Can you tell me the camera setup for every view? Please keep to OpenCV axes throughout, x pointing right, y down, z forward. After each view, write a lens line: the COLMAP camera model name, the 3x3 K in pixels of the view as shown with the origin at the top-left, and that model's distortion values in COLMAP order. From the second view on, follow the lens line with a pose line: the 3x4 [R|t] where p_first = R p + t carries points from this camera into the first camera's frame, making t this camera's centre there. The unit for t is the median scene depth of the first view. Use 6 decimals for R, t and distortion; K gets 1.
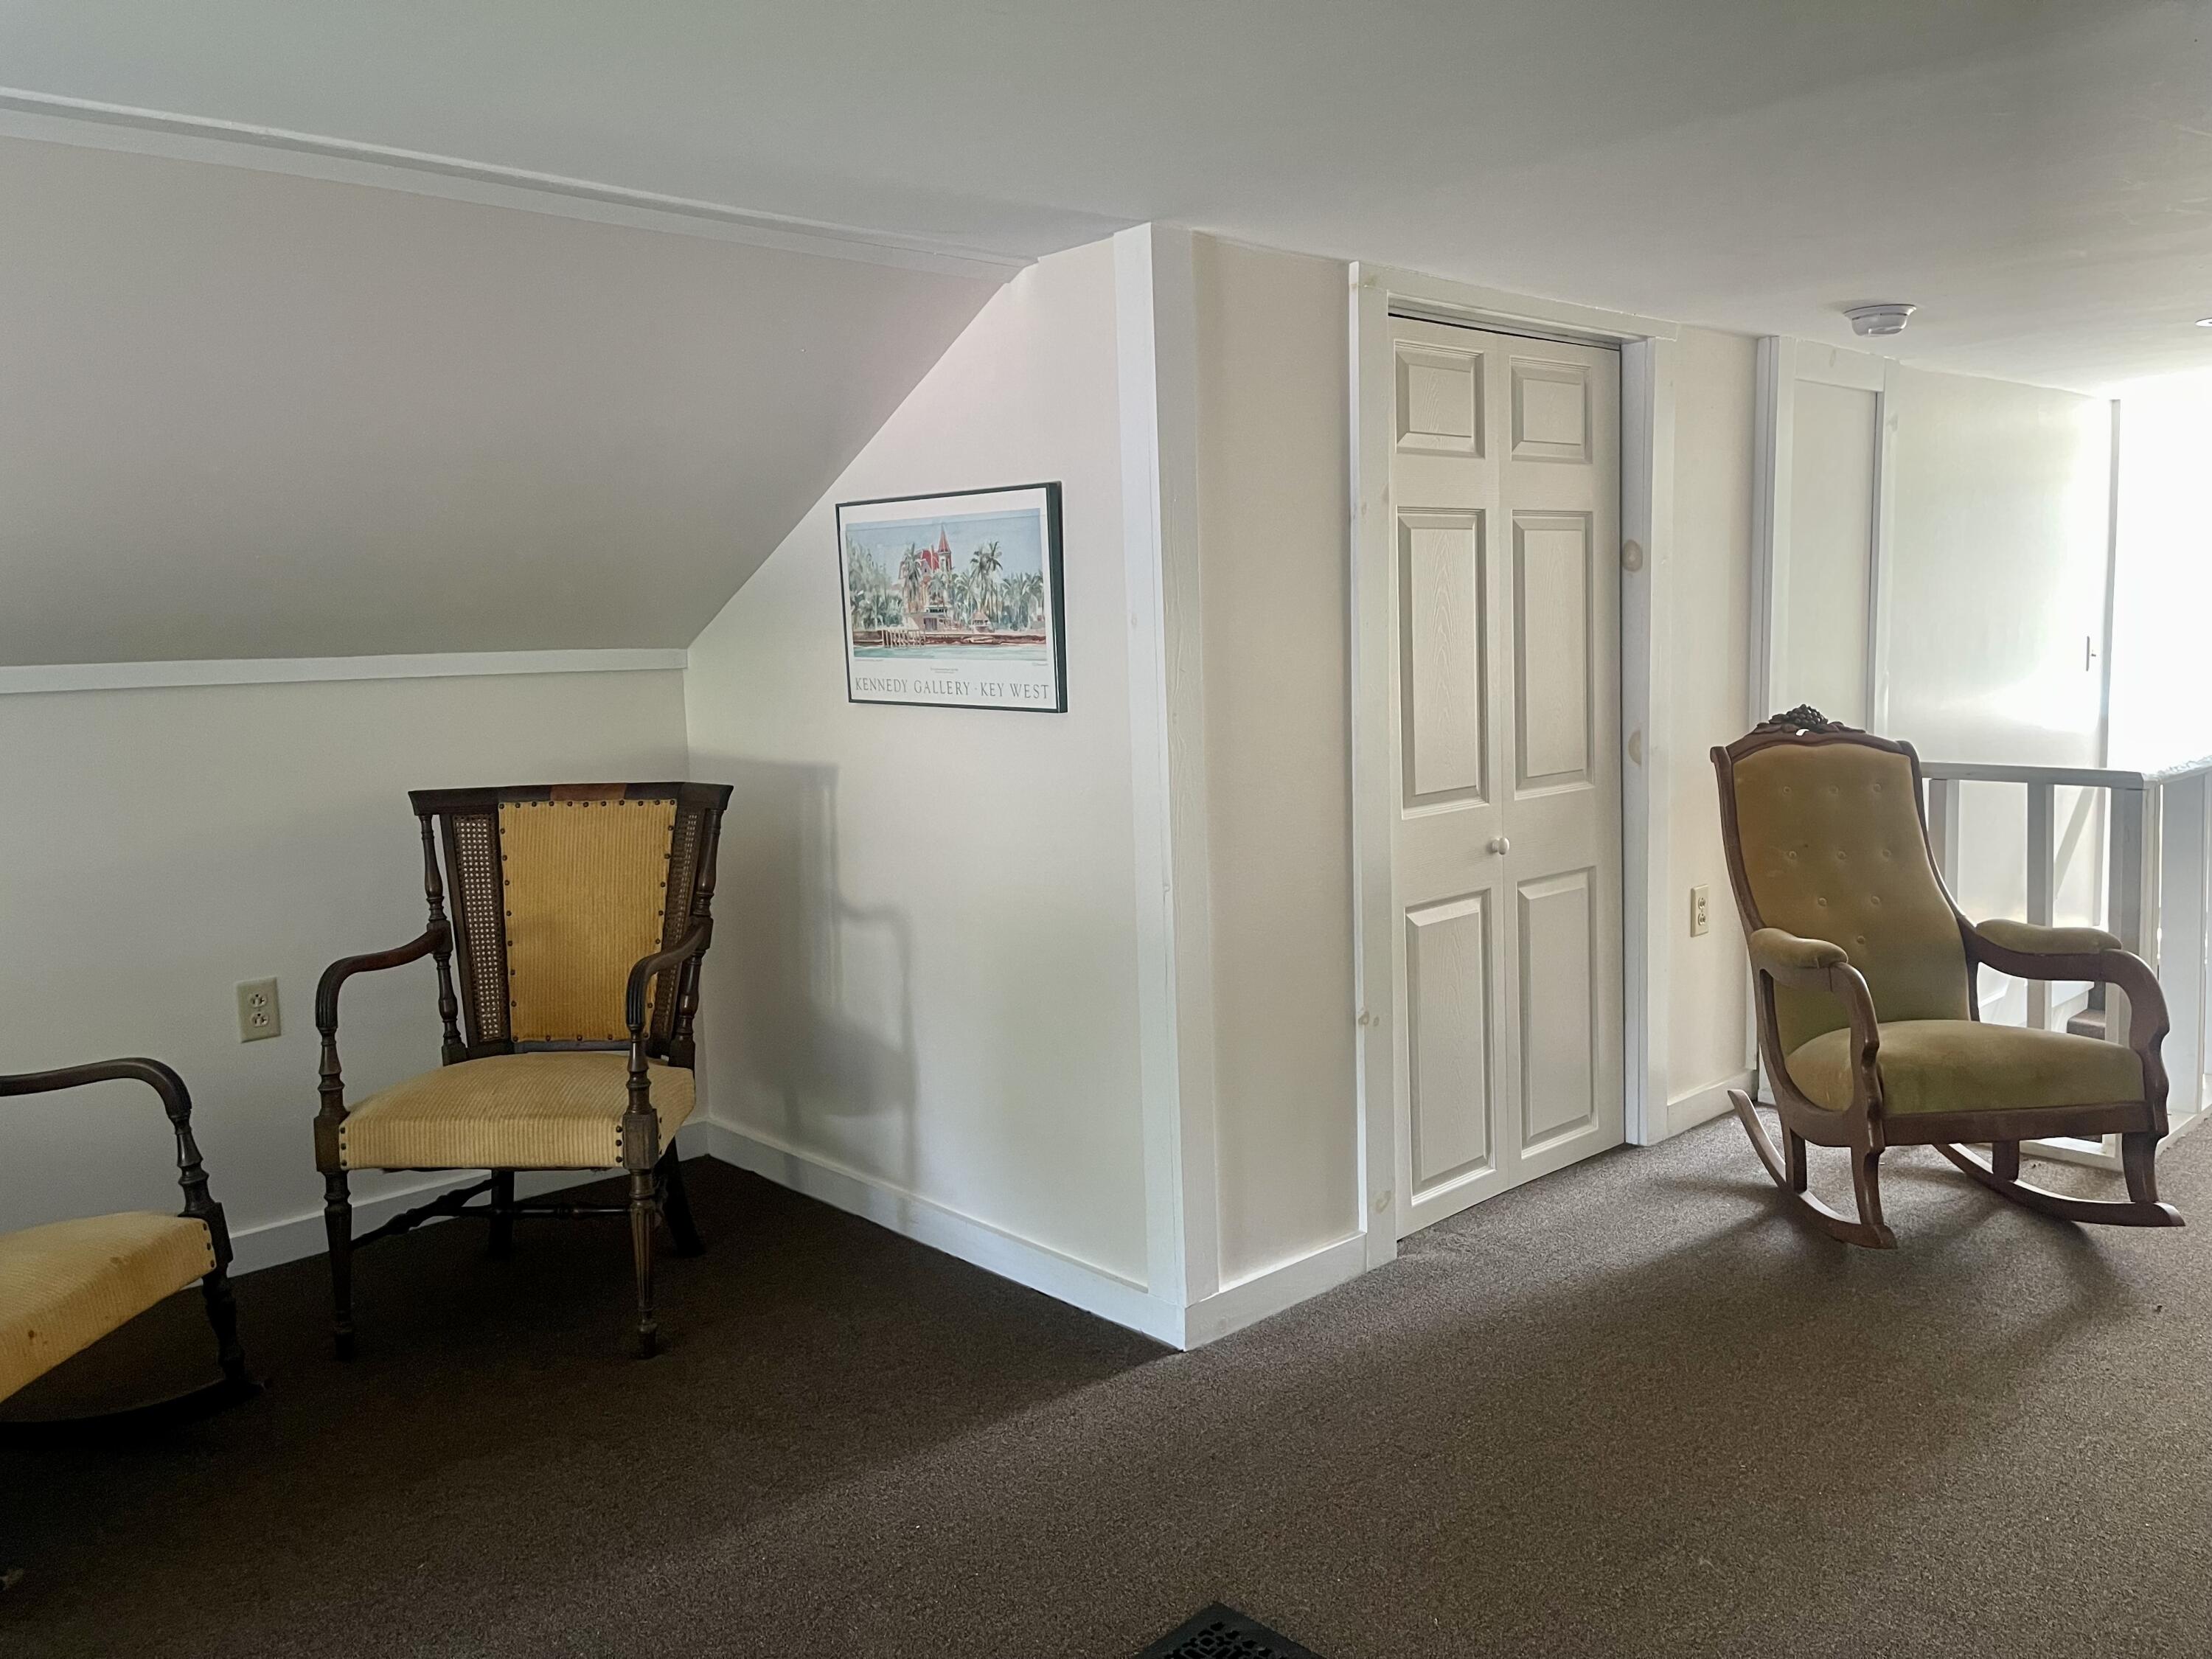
lens RADIAL K [[1678.6, 0, 1106.2], [0, 1678.6, 799.2], [0, 0, 1]] dist [0.039889, -0.047134]
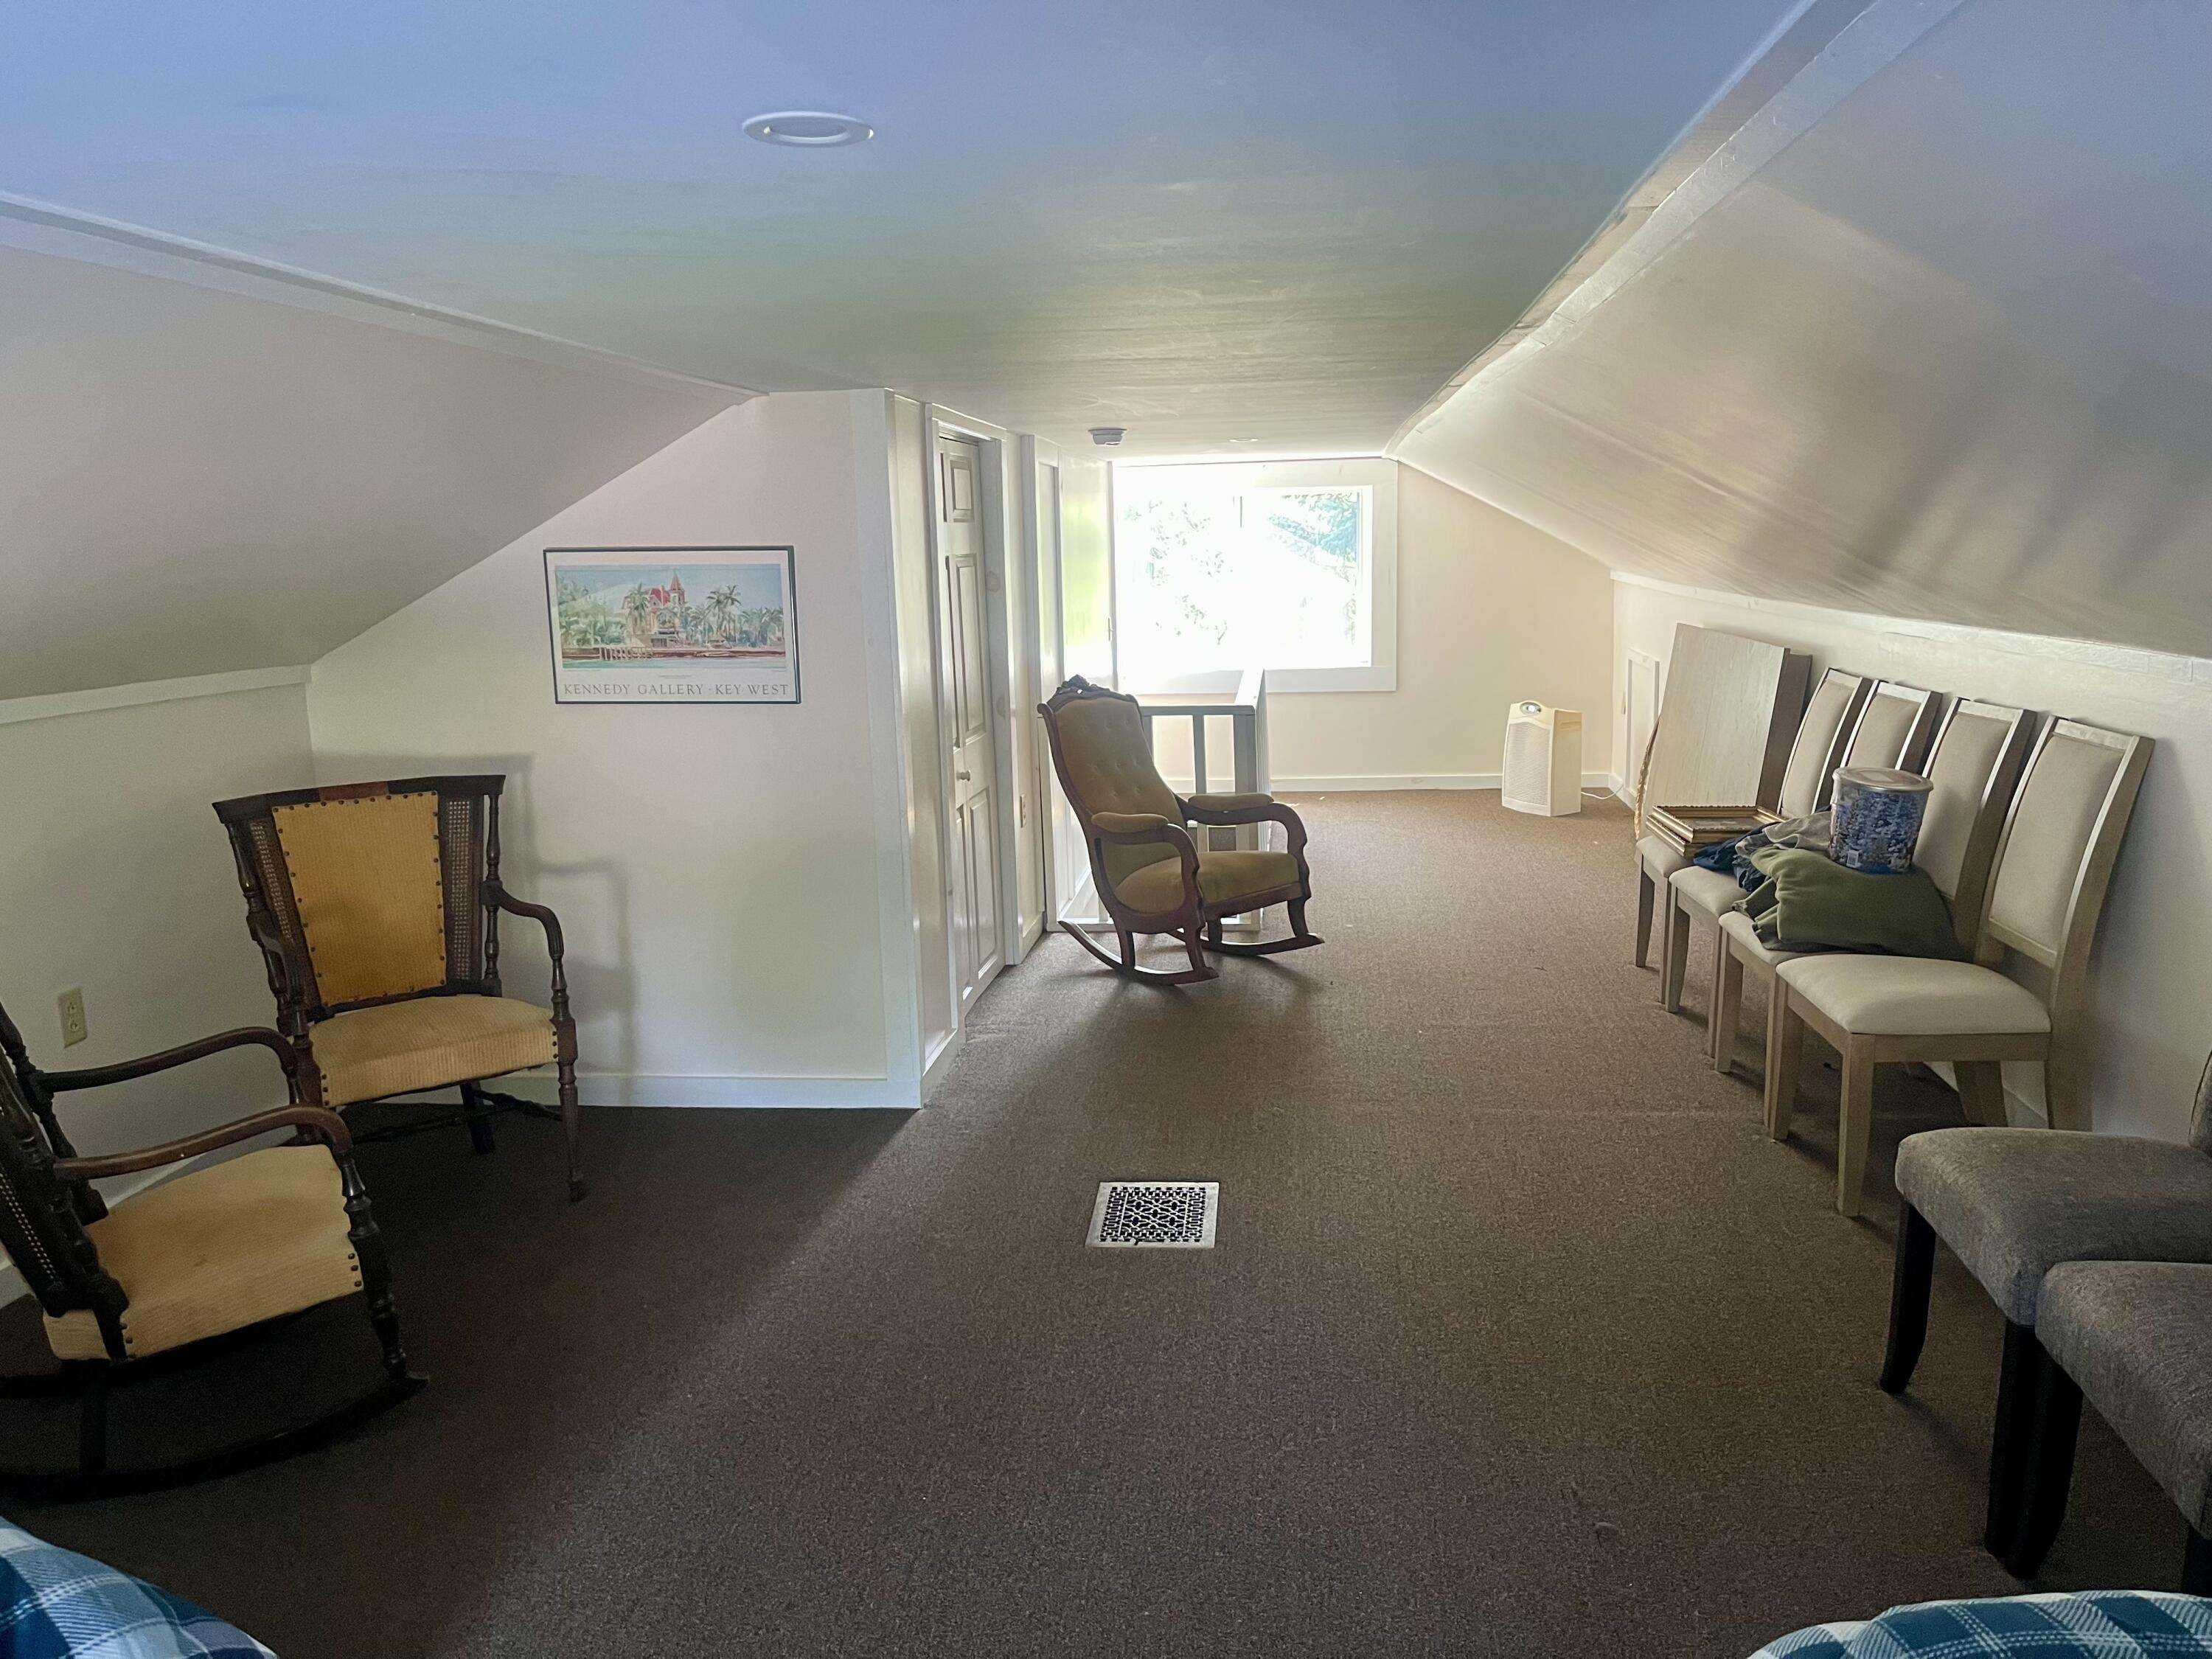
lens RADIAL K [[1658.7, 0, 1107.0], [0, 1658.7, 818.5], [0, 0, 1]] dist [0.053954, -0.091994]
pose [[0.760129, -0.097810, 0.642368, -0.688888], [0.073207, 0.995202, 0.064907, -0.023623], [-0.645635, -0.002311, 0.763643, -0.251455]]
